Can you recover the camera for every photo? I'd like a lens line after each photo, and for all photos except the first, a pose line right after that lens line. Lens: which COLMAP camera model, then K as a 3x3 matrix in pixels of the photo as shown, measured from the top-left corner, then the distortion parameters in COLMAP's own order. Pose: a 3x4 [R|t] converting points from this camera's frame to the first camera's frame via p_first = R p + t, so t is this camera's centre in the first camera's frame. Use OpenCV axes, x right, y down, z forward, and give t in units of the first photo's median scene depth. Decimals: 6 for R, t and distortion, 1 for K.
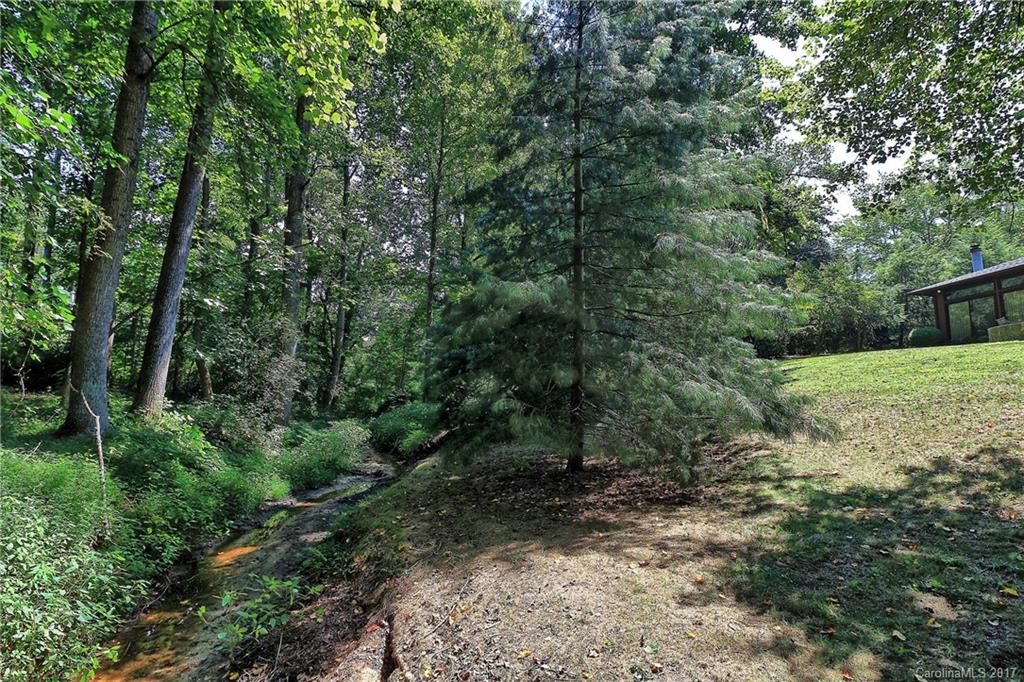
lens RADIAL K [[497.1, 0, 510.1], [0, 497.1, 334.8], [0, 0, 1]] dist [-0.005589, -0.005433]
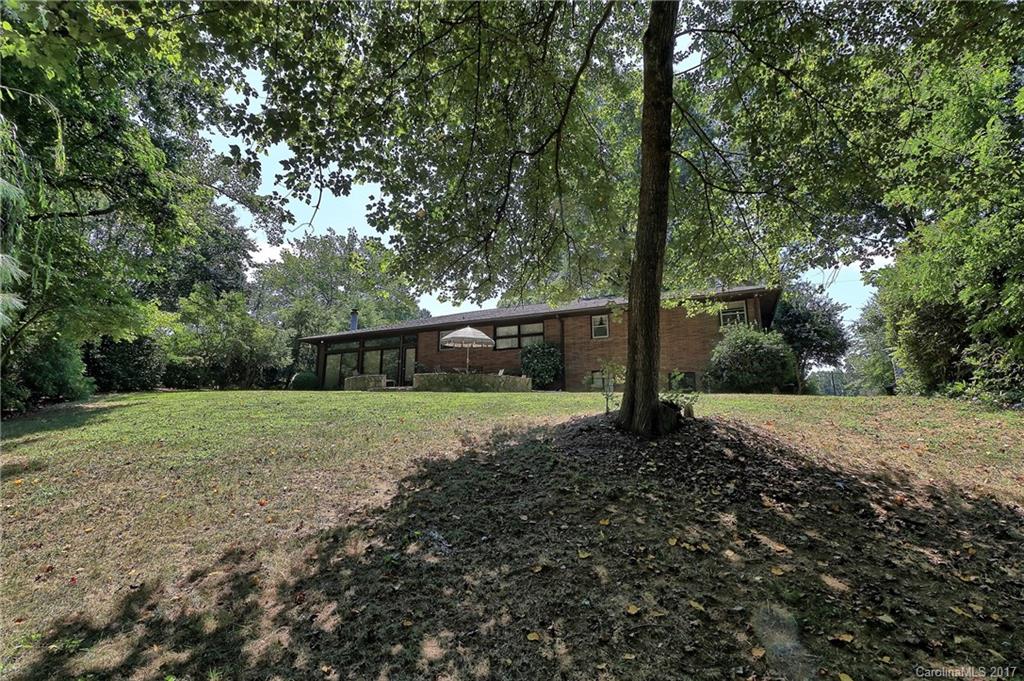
lens RADIAL K [[497.1, 0, 513.0], [0, 497.1, 339.3], [0, 0, 1]] dist [-0.005589, -0.005433]
pose [[0.480102, 0.170803, 0.860423, 0.113722], [-0.116860, 0.984571, -0.130242, 0.001214], [-0.869394, -0.038020, 0.492655, 0.080063]]
